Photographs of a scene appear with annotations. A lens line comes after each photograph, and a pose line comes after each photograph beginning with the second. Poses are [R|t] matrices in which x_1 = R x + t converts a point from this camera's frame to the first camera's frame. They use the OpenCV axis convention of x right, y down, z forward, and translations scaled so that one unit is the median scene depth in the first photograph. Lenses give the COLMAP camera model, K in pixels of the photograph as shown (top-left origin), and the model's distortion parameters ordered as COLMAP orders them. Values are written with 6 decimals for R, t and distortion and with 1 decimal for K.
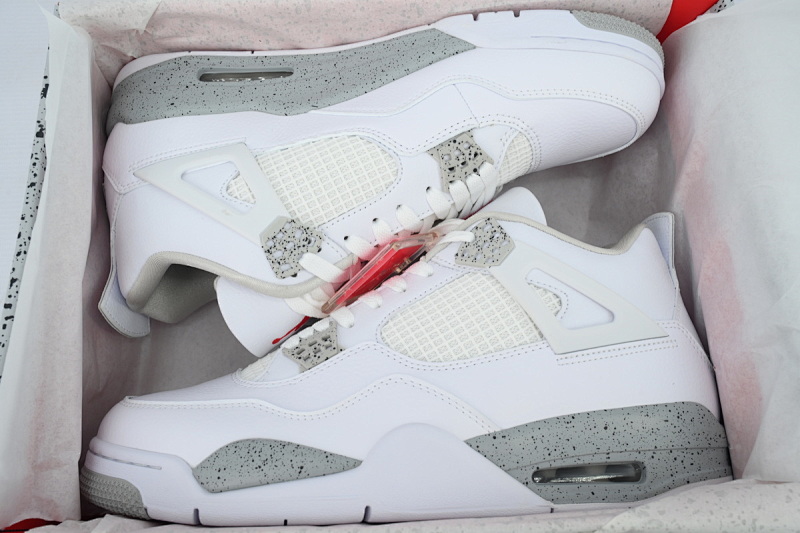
lens RADIAL K [[656.6, 0, 400.0], [0, 656.6, 266.5], [0, 0, 1]] dist [0.000676, 0.001555]
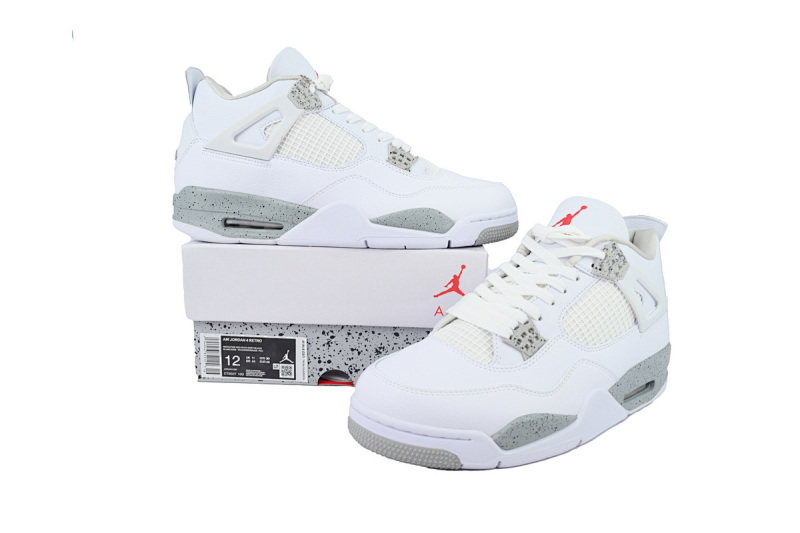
lens RADIAL K [[593.0, 0, 400.0], [0, 593.0, 266.5], [0, 0, 1]] dist [0.003562, 0.000681]
pose [[0.832349, -0.051134, 0.551888, -1.173817], [-0.189702, 0.909313, 0.370355, -0.496271], [-0.520776, -0.412959, 0.747166, 0.236241]]
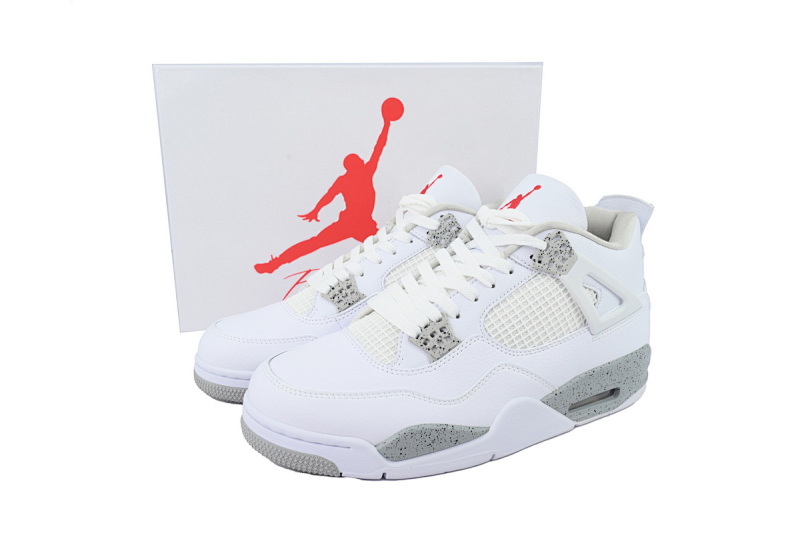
lens RADIAL K [[593.0, 0, 400.0], [0, 593.0, 266.5], [0, 0, 1]] dist [0.003562, 0.000681]
pose [[0.920800, -0.060790, 0.385268, -0.695091], [-0.138376, 0.872609, 0.468408, -0.590109], [-0.364662, -0.484622, 0.795087, 0.161144]]
